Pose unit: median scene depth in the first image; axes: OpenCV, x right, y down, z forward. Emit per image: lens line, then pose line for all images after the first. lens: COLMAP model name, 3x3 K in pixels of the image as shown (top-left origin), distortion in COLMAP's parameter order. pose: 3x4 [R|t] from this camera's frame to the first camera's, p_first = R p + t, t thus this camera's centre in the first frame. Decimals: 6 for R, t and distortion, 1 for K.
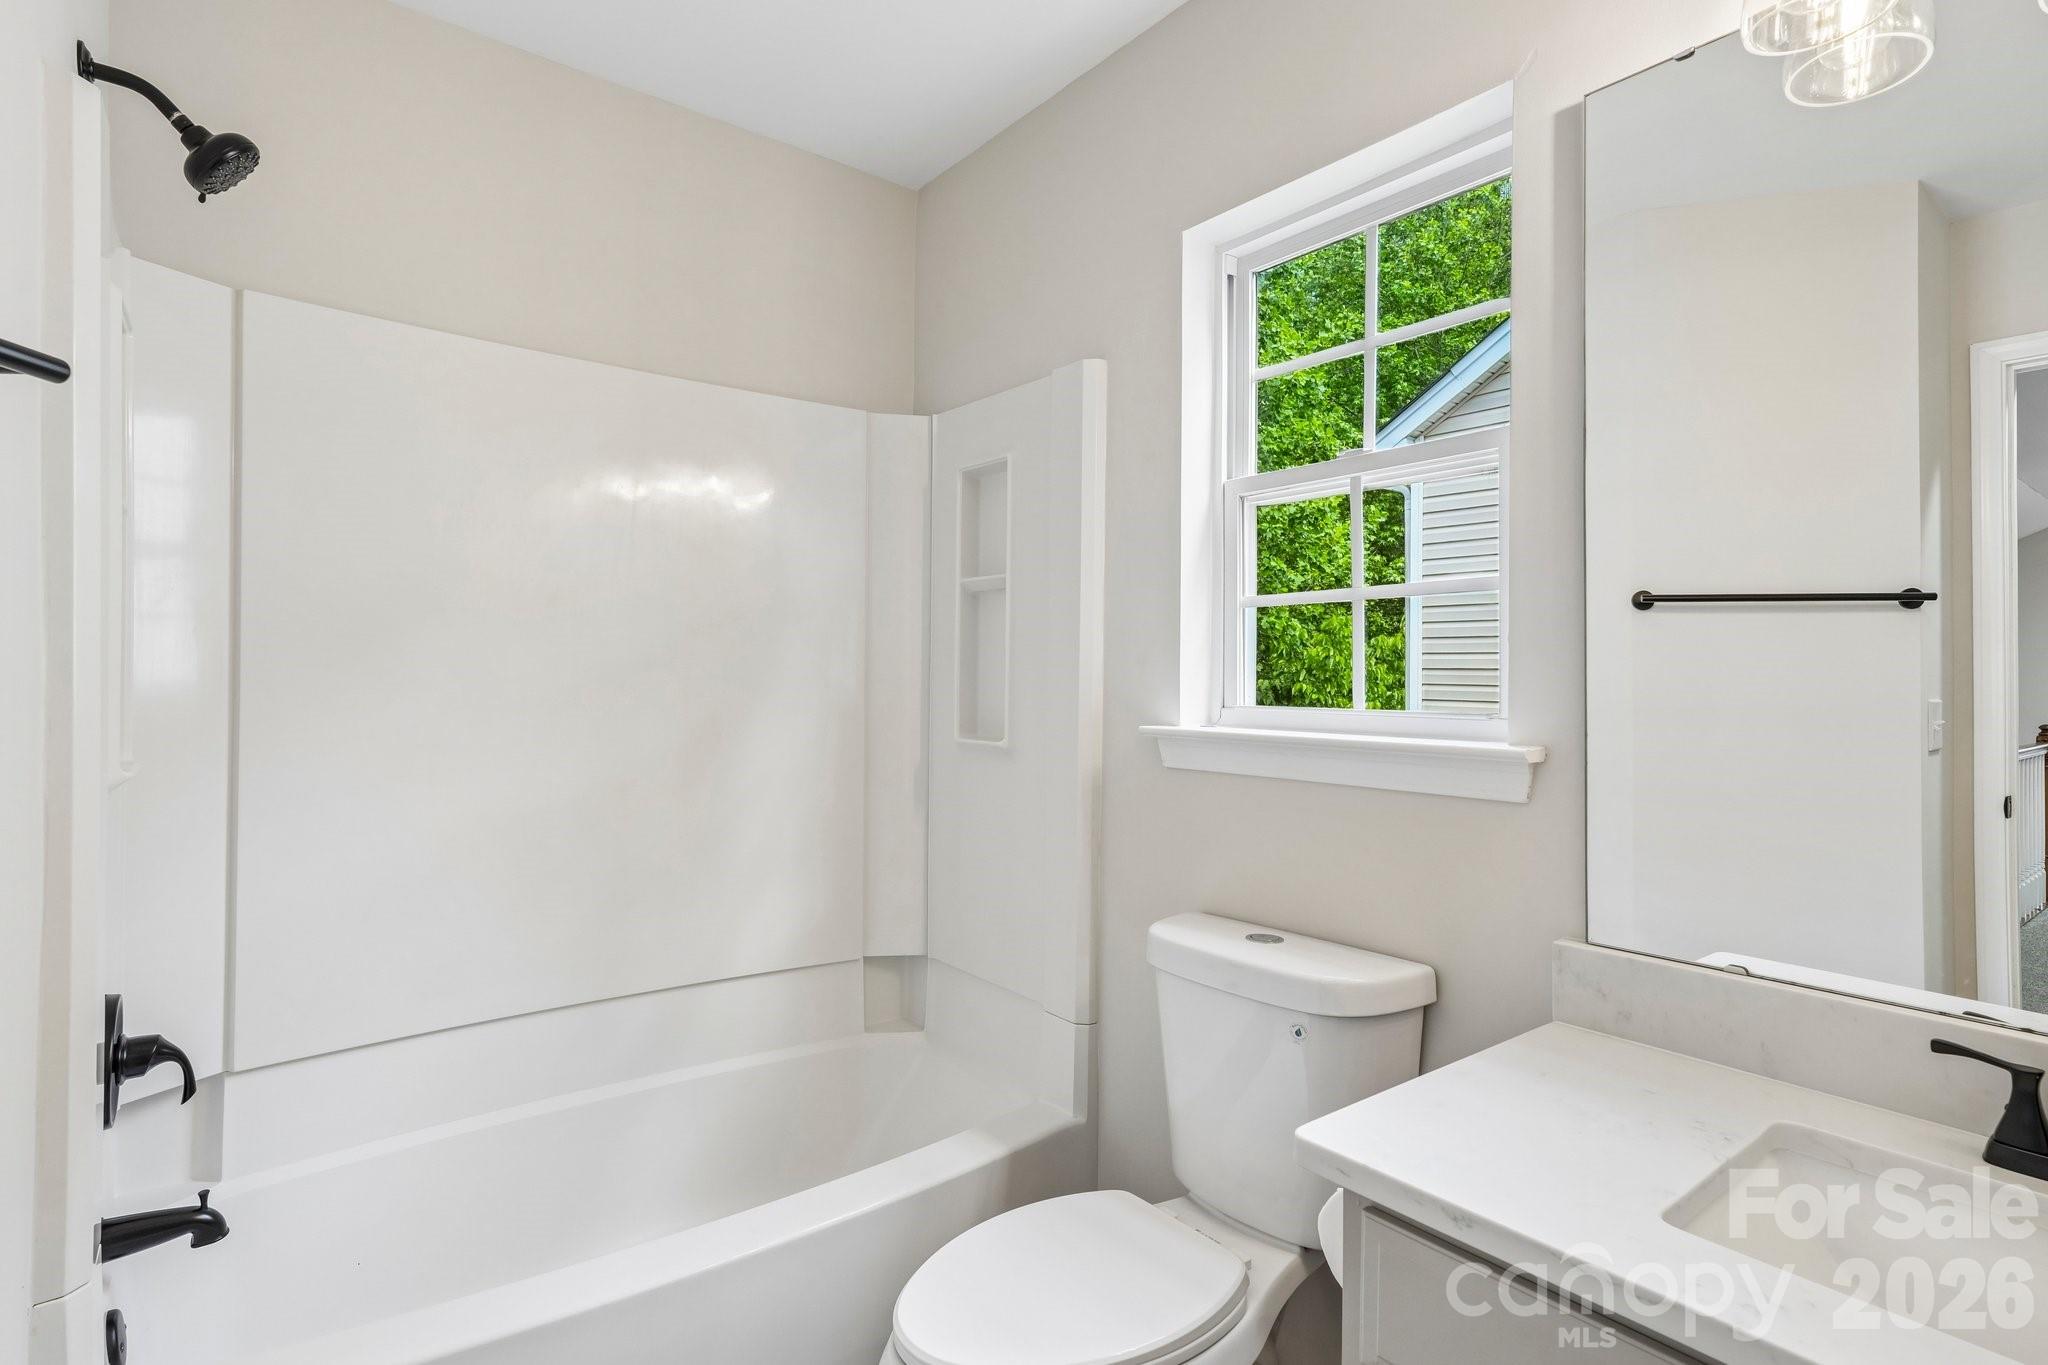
lens RADIAL K [[1003.5, 0, 1026.3], [0, 1003.5, 681.5], [0, 0, 1]] dist [-0.001097, 0.002226]
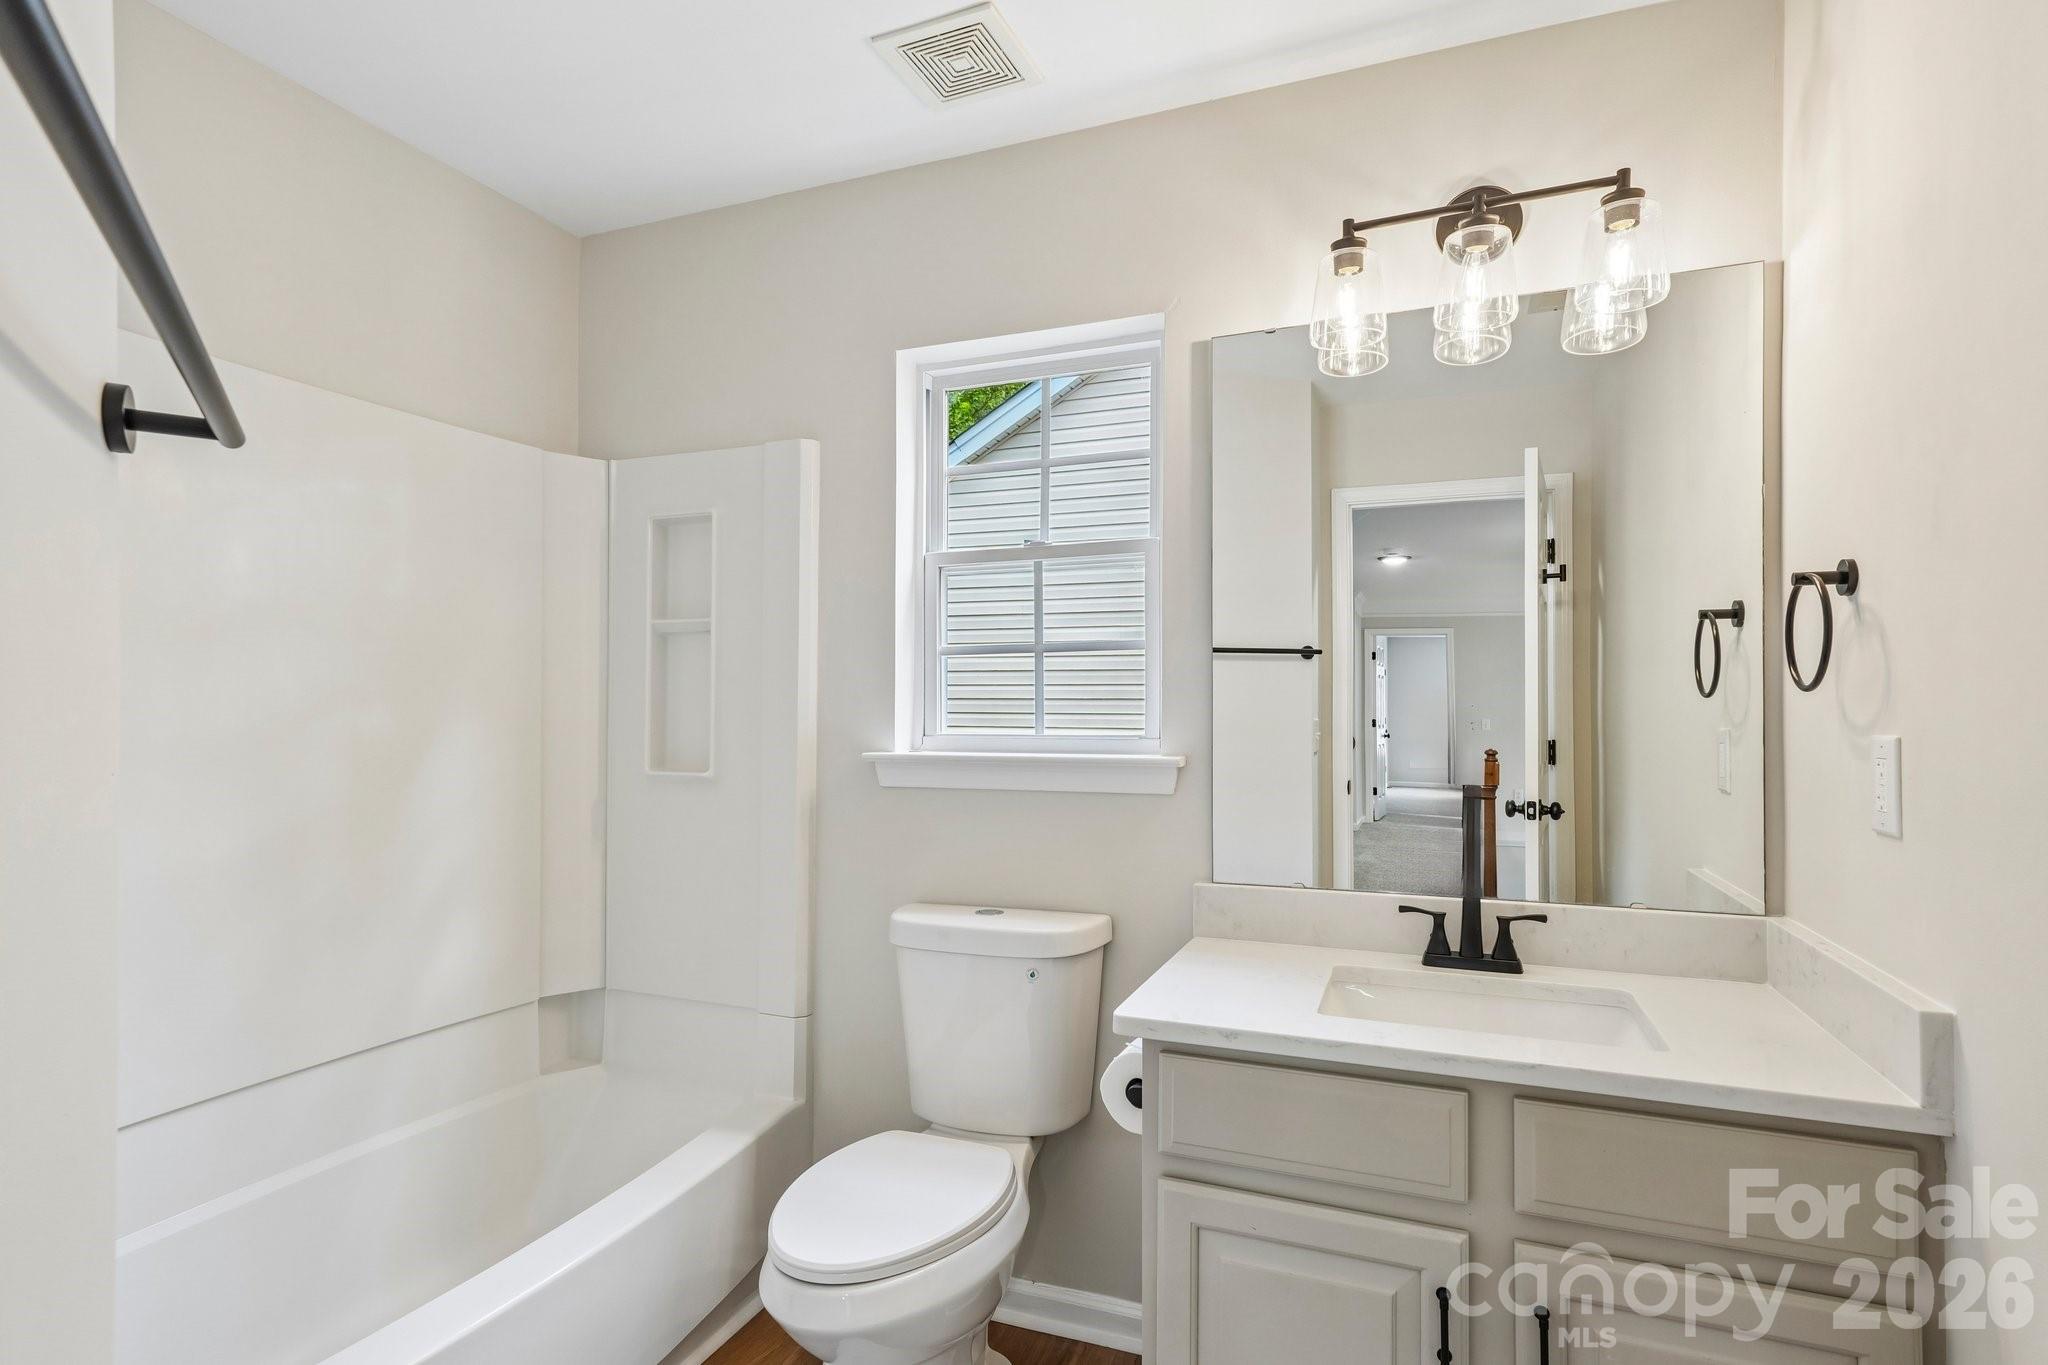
lens RADIAL K [[1003.5, 0, 1019.5], [0, 1003.5, 687.7], [0, 0, 1]] dist [-0.001097, 0.002226]
pose [[0.870377, -0.002552, 0.492380, -0.288335], [0.014082, 0.999707, -0.019711, -0.006510], [-0.492185, 0.024090, 0.870157, -0.123340]]
